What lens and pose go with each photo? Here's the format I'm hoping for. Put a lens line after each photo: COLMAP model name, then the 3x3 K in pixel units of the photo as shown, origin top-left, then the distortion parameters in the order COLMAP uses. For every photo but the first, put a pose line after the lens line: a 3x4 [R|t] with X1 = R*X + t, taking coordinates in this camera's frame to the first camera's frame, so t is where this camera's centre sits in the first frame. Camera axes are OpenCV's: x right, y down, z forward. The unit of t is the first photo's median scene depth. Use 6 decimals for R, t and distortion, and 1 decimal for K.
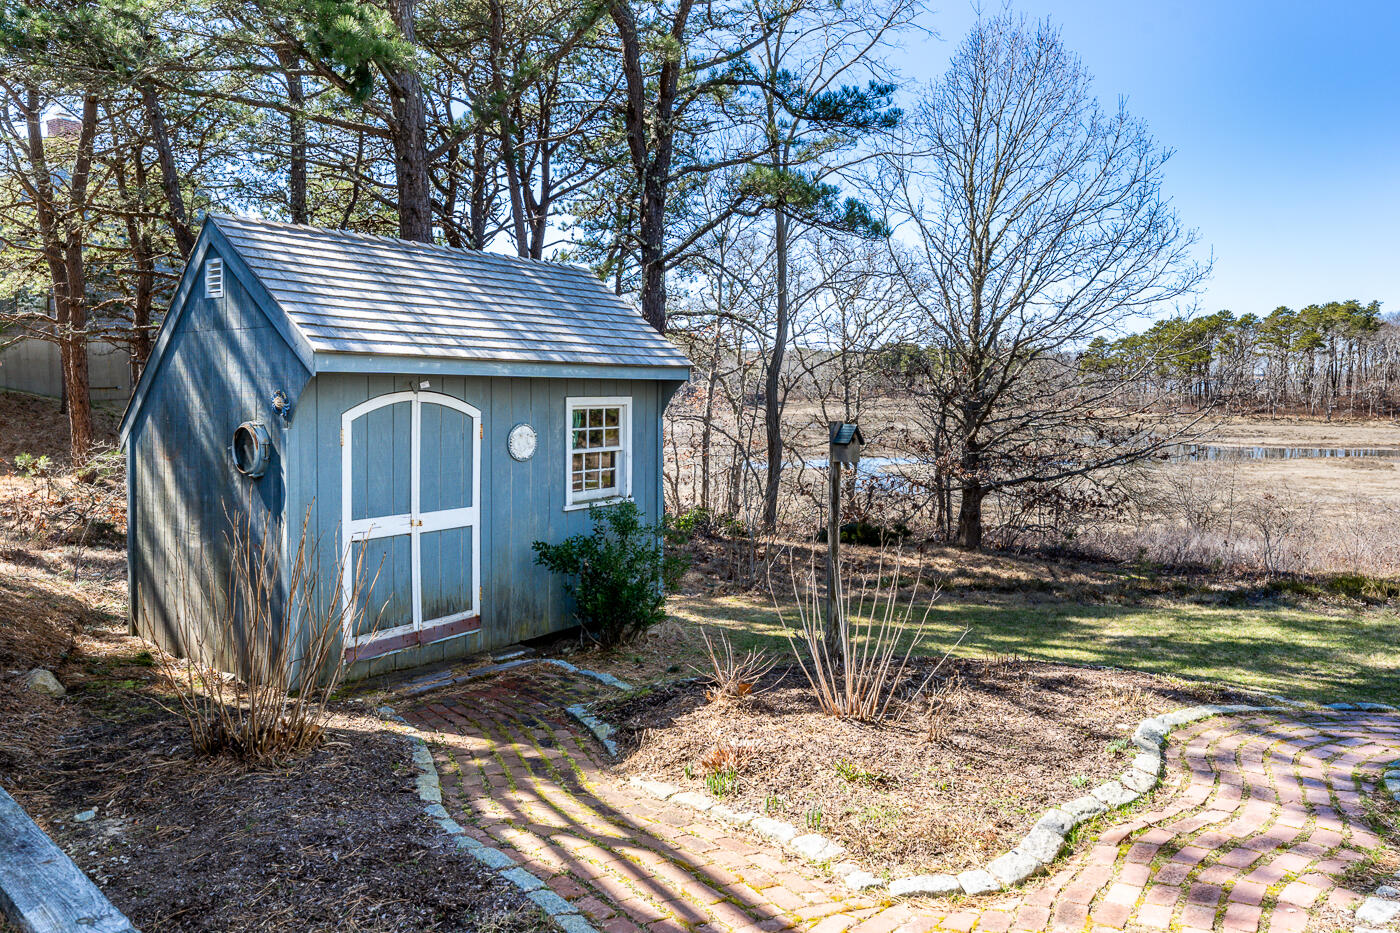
lens RADIAL K [[925.9, 0, 700.0], [0, 925.9, 466.5], [0, 0, 1]] dist [0.000887, 0.000189]
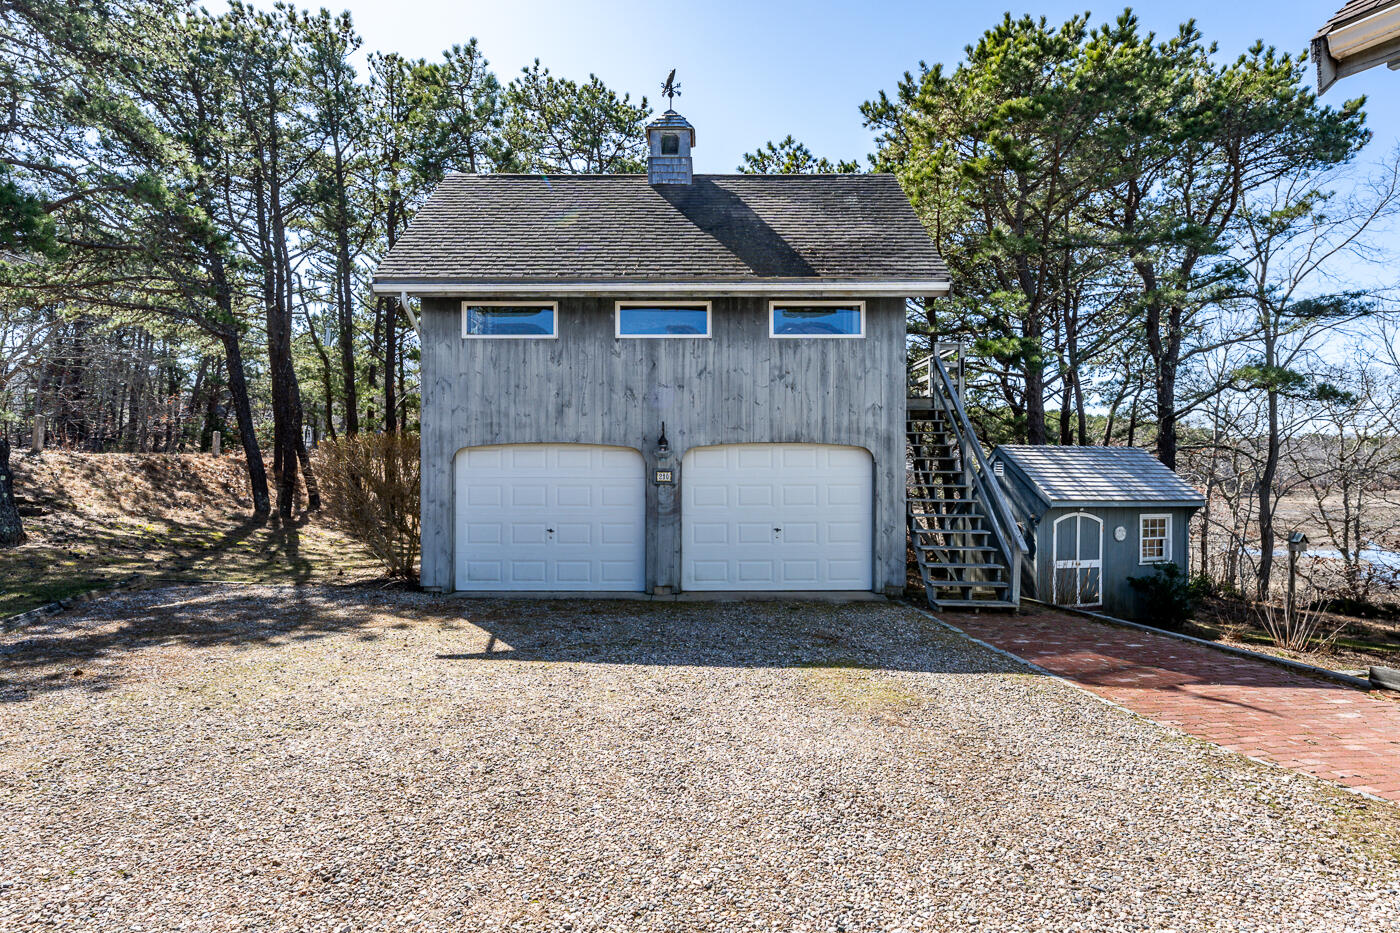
lens RADIAL K [[739.8, 0, 700.0], [0, 739.8, 466.5], [0, 0, 1]] dist [0.002413, 0.000820]
pose [[0.834831, -0.002039, -0.550503, -0.042893], [-0.050244, 0.995537, -0.079881, 0.006922], [0.548209, 0.094347, 0.831003, -1.013359]]
